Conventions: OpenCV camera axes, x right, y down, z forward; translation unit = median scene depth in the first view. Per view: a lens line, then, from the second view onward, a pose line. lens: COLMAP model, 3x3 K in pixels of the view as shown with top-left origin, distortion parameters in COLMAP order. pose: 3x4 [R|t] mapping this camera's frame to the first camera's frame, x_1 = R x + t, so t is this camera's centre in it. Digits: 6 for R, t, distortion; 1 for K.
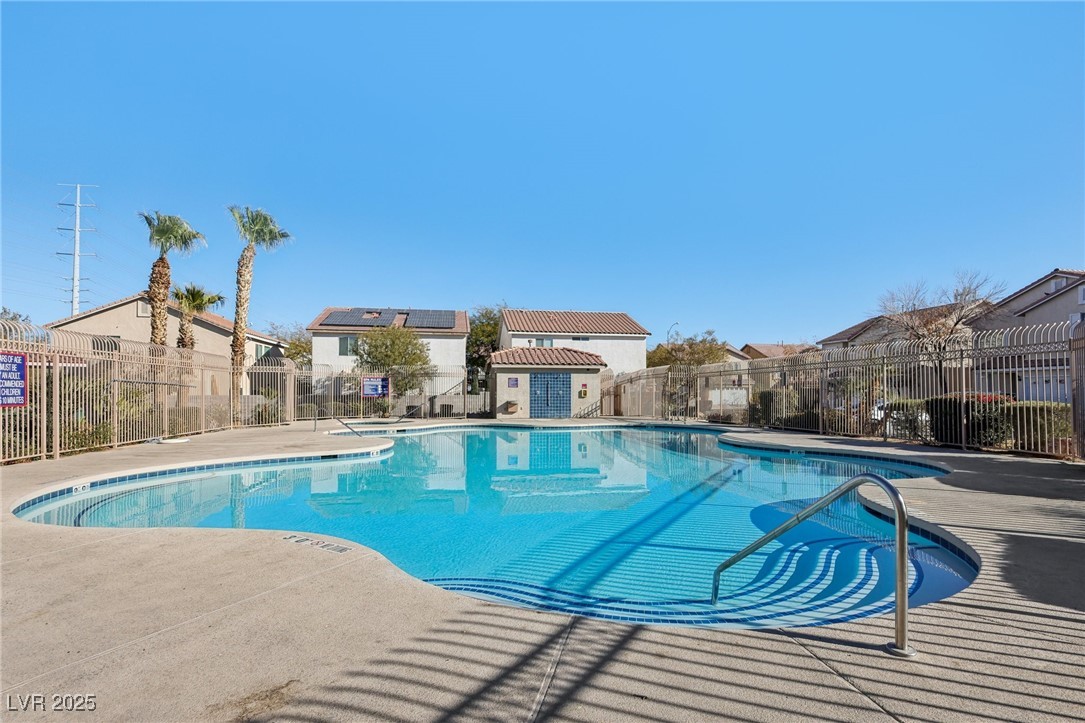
lens RADIAL K [[503.7, 0, 542.8], [0, 503.7, 388.8], [0, 0, 1]] dist [0.001258, 0.000202]
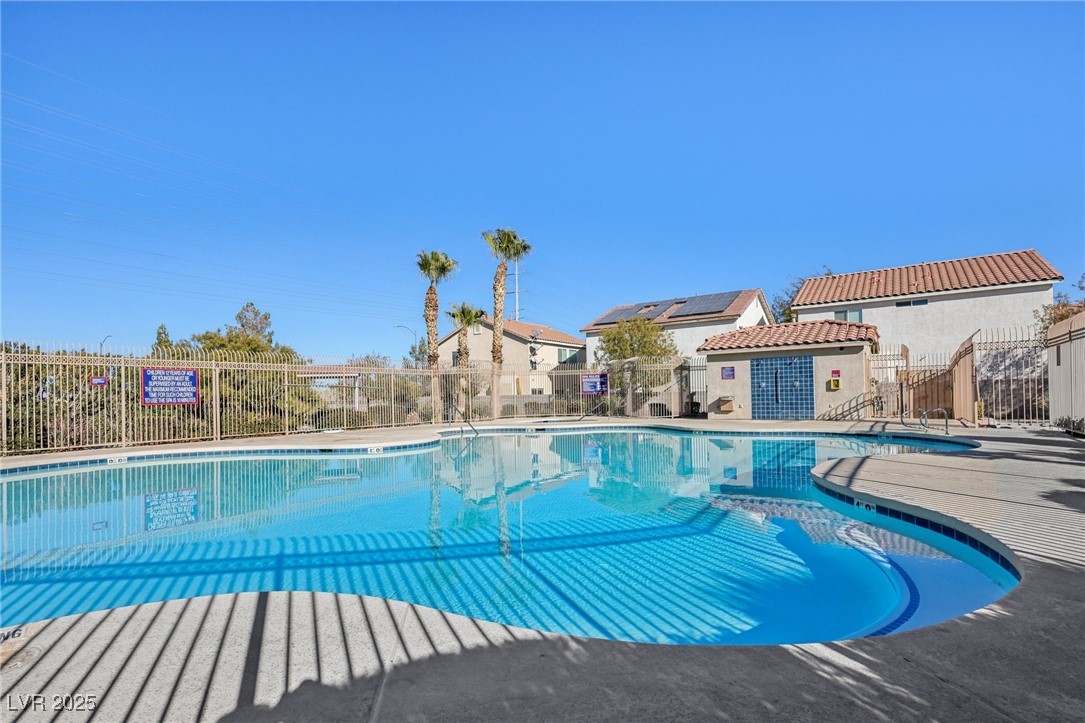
lens RADIAL K [[515.4, 0, 542.5], [0, 515.4, 388.1], [0, 0, 1]] dist [0.000561, 0.000065]
pose [[0.713622, -0.024491, -0.700103, 0.288424], [0.026145, 0.999624, -0.008319, 0.009956], [0.700043, -0.012367, 0.713994, 0.230868]]
